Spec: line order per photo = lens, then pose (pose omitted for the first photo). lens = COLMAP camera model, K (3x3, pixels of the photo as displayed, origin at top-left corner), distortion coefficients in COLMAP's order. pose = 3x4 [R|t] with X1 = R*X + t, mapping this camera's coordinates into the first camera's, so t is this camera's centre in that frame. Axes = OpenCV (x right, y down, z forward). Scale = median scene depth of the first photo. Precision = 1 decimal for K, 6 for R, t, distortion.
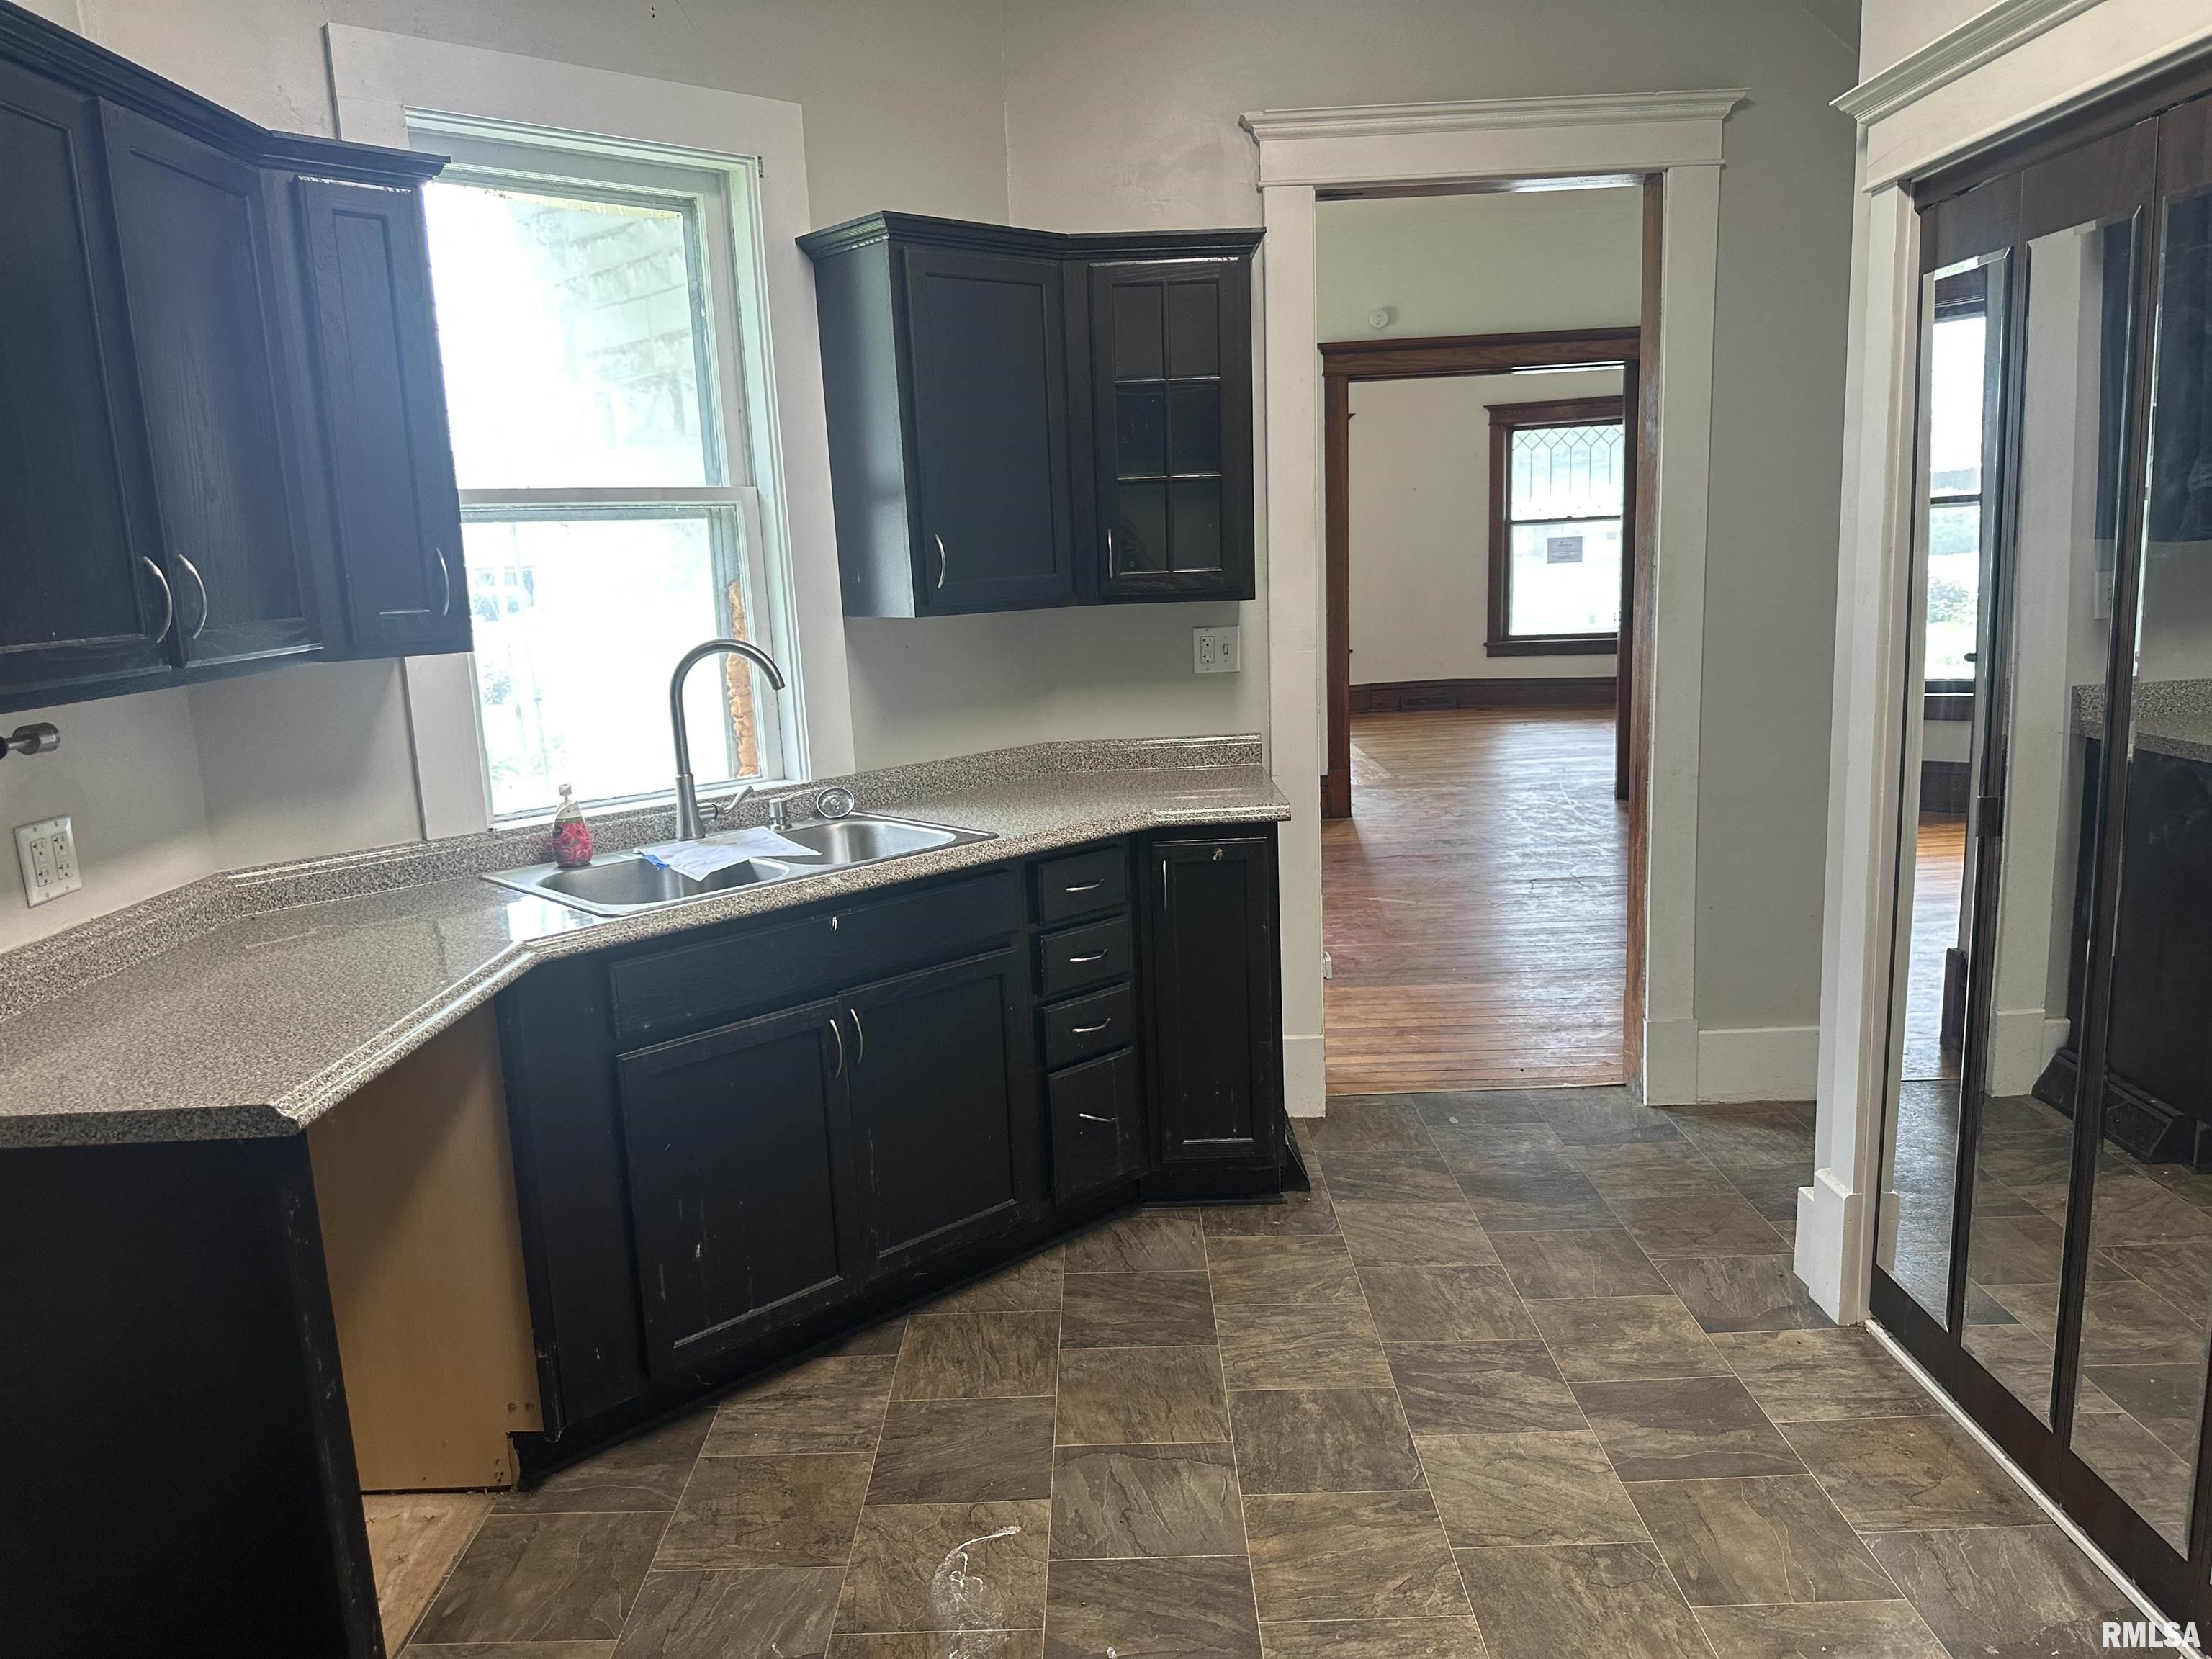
lens RADIAL K [[1546.8, 0, 1083.0], [0, 1546.8, 812.6], [0, 0, 1]] dist [0.038425, -0.040531]
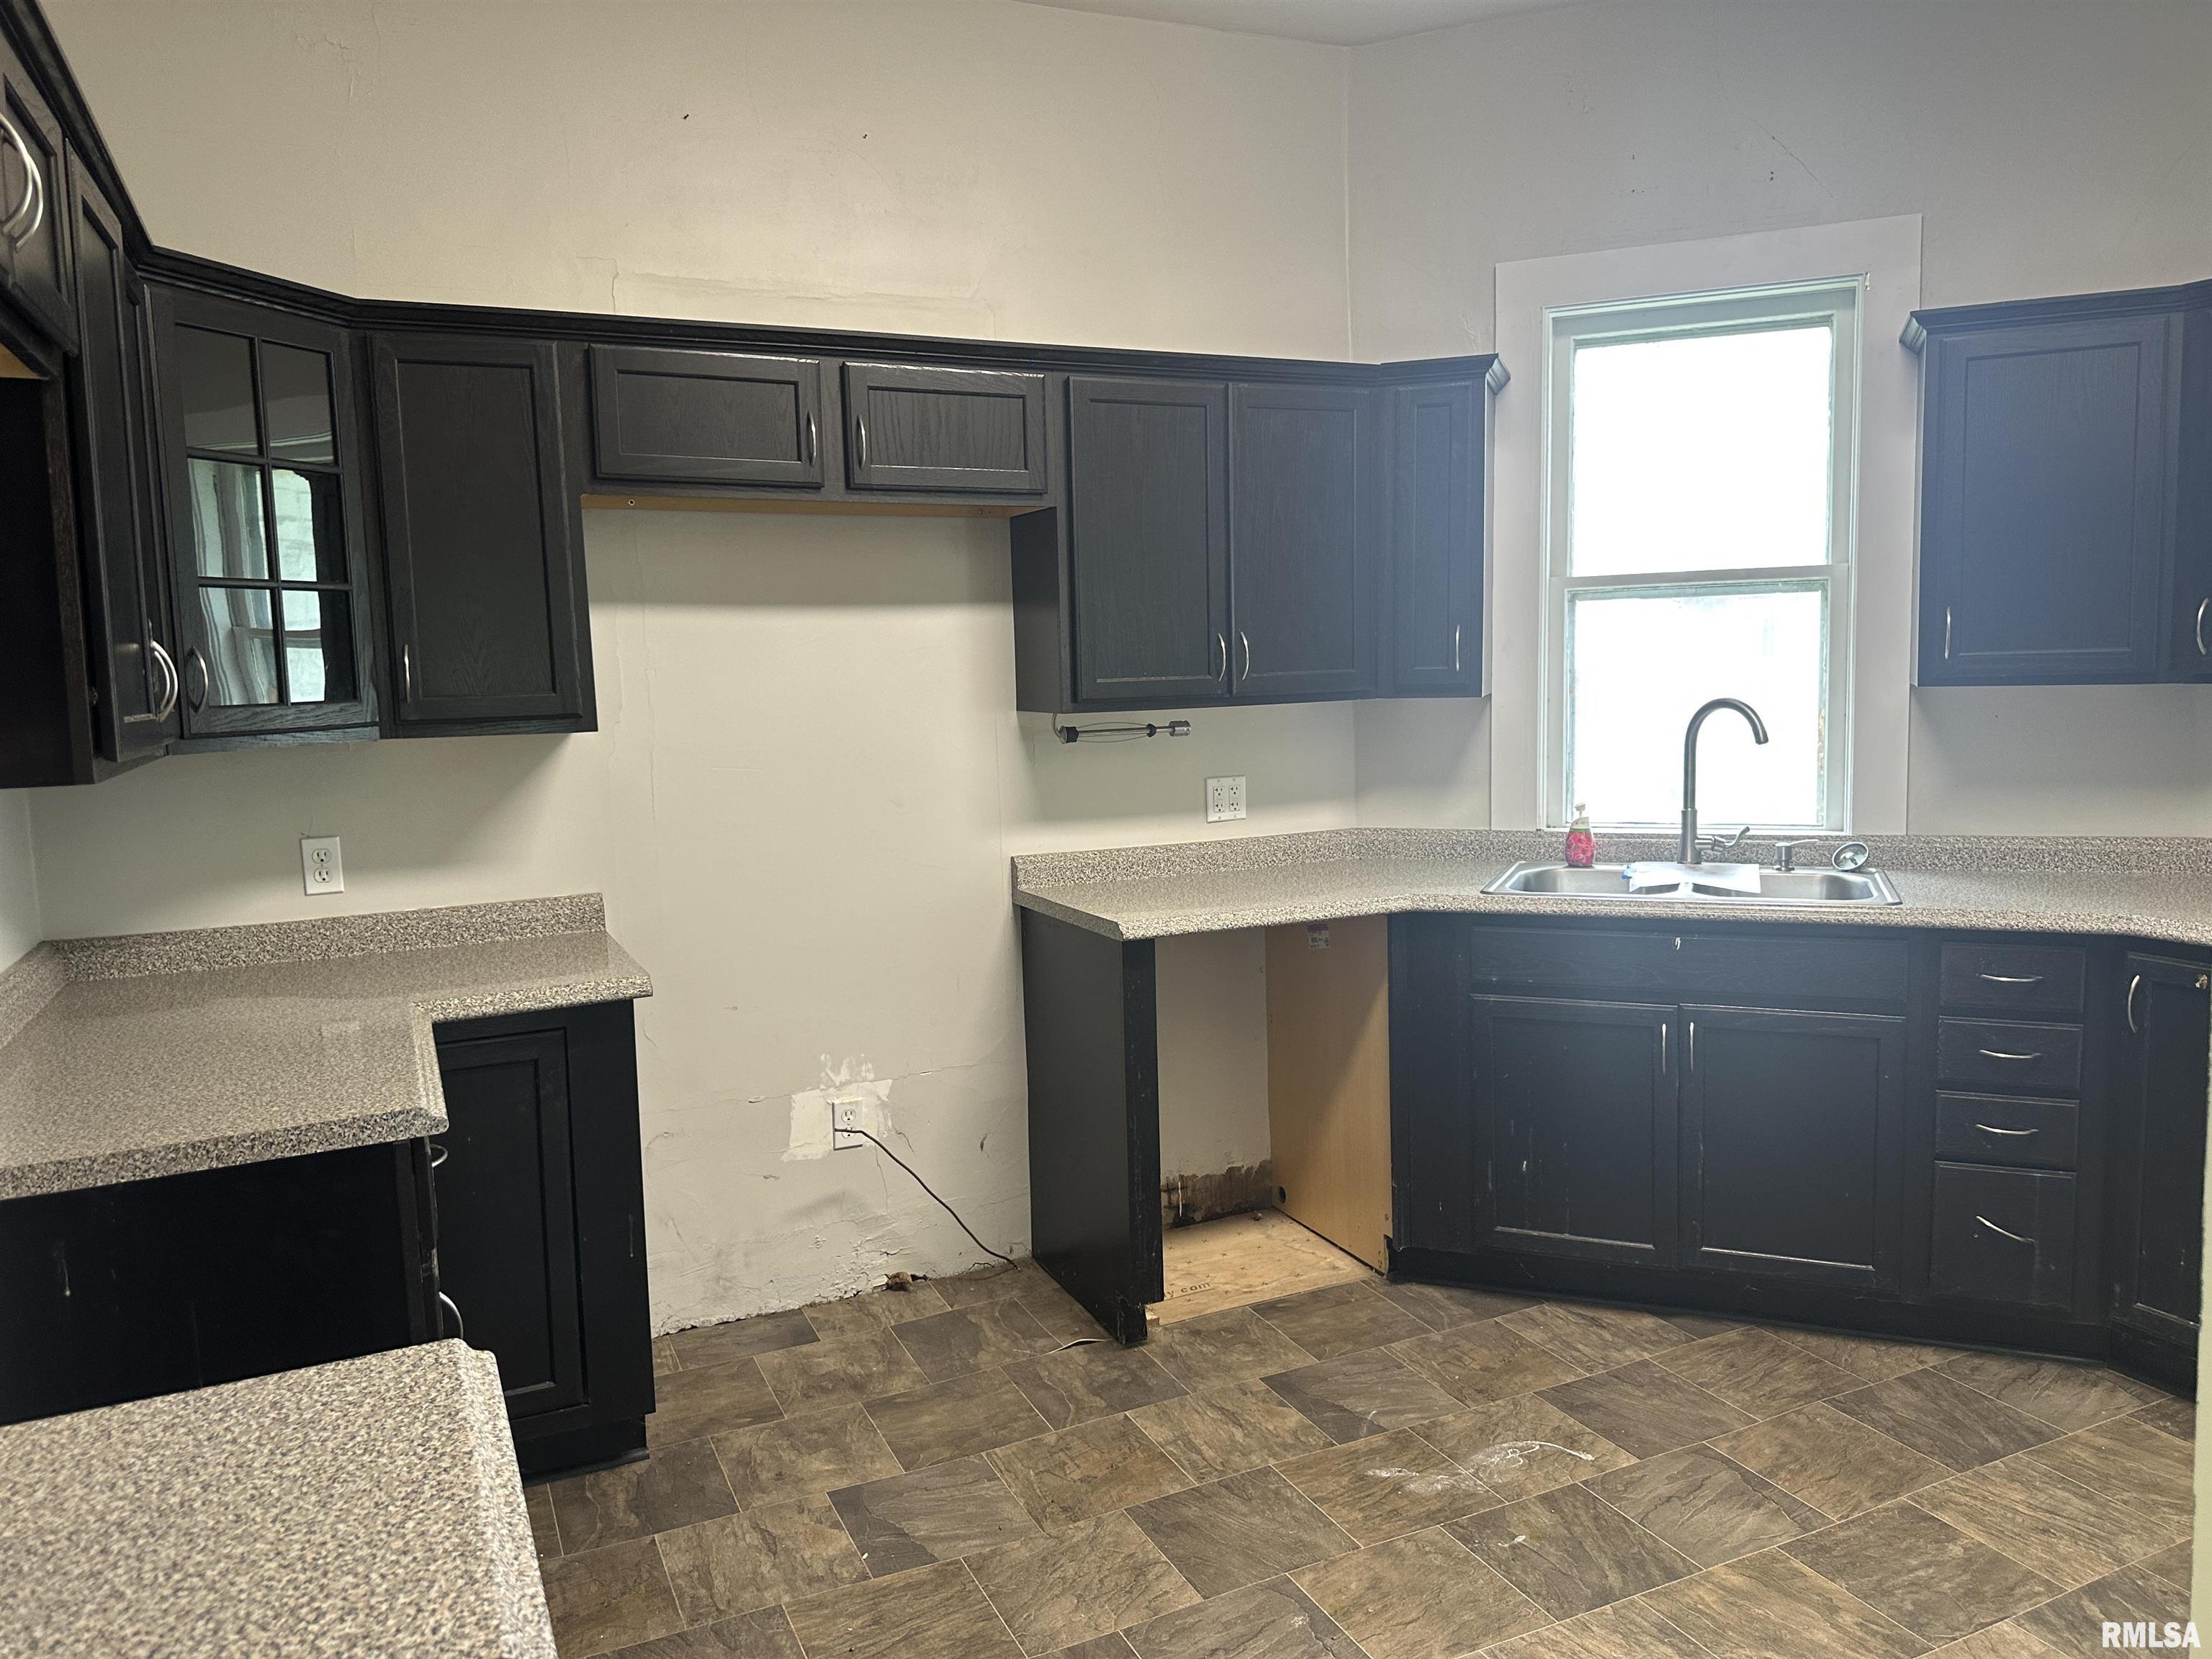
lens RADIAL K [[1546.8, 0, 1129.5], [0, 1546.8, 767.5], [0, 0, 1]] dist [0.038425, -0.040531]
pose [[0.447675, 0.097922, -0.888819, 0.622650], [-0.144472, 0.988847, 0.036176, -0.038400], [0.882449, 0.112214, 0.456829, 0.073011]]
